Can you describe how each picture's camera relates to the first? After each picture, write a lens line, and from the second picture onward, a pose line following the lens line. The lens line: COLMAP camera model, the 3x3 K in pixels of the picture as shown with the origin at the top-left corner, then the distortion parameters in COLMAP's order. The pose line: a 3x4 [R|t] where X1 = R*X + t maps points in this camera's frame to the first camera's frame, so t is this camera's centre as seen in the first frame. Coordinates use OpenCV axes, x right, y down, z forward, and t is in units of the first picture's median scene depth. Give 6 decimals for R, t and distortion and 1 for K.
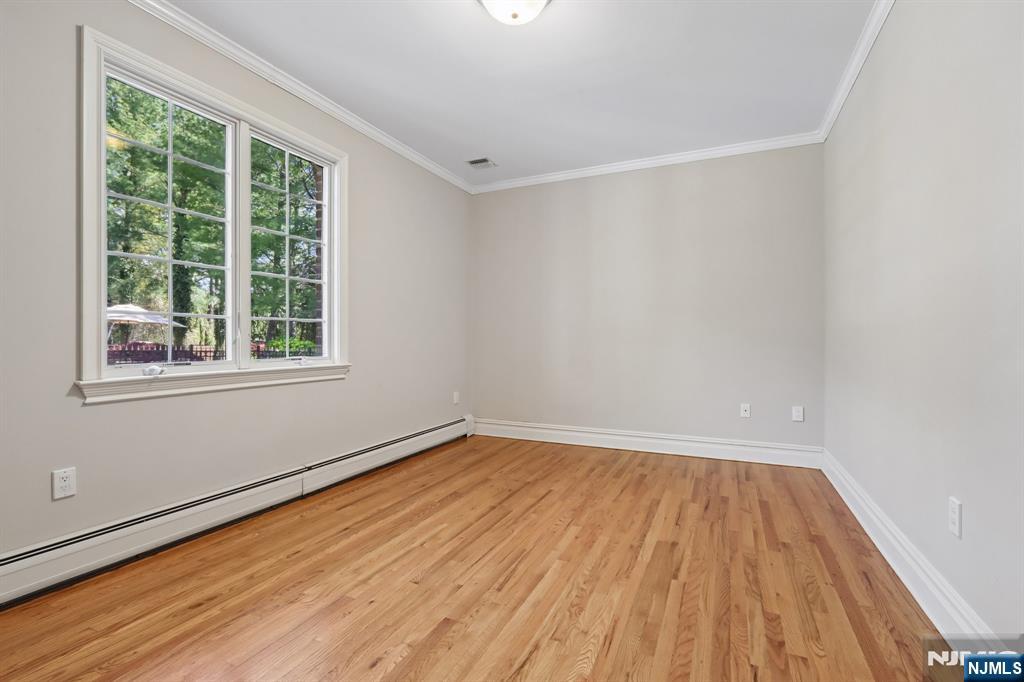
lens RADIAL K [[456.5, 0, 512.0], [0, 456.5, 341.0], [0, 0, 1]] dist [-0.019519, -0.000010]
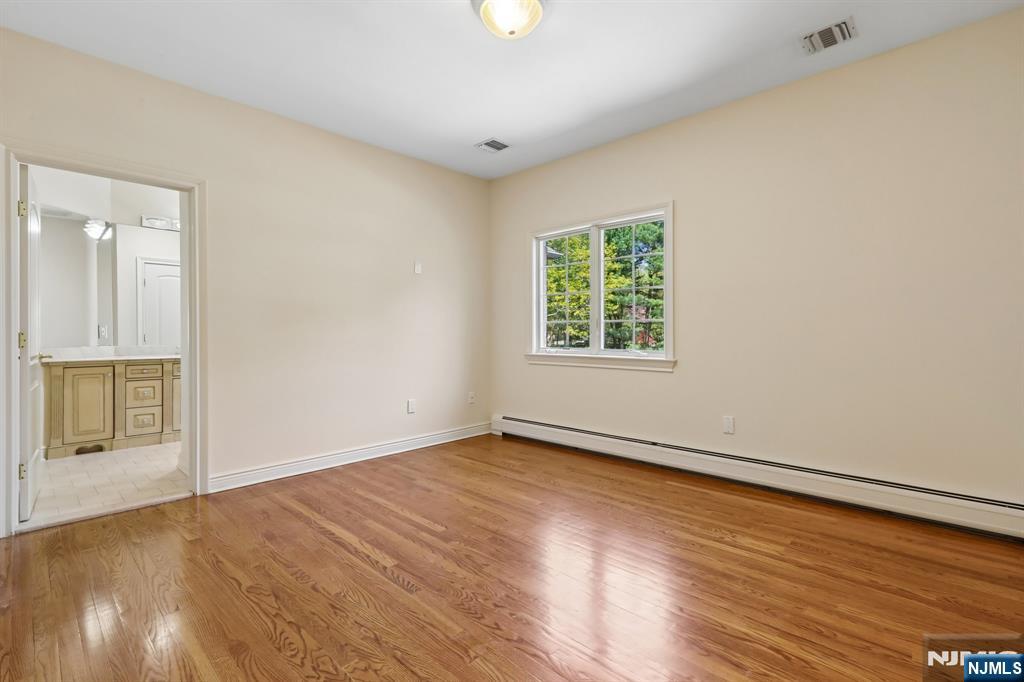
lens RADIAL K [[456.5, 0, 512.0], [0, 456.5, 341.0], [0, 0, 1]] dist [-0.019519, -0.000010]
pose [[-0.310064, 0.012899, -0.950628, 0.865270], [-0.000972, 0.999903, 0.013885, -0.005678], [0.950715, 0.005229, -0.310021, 1.099995]]
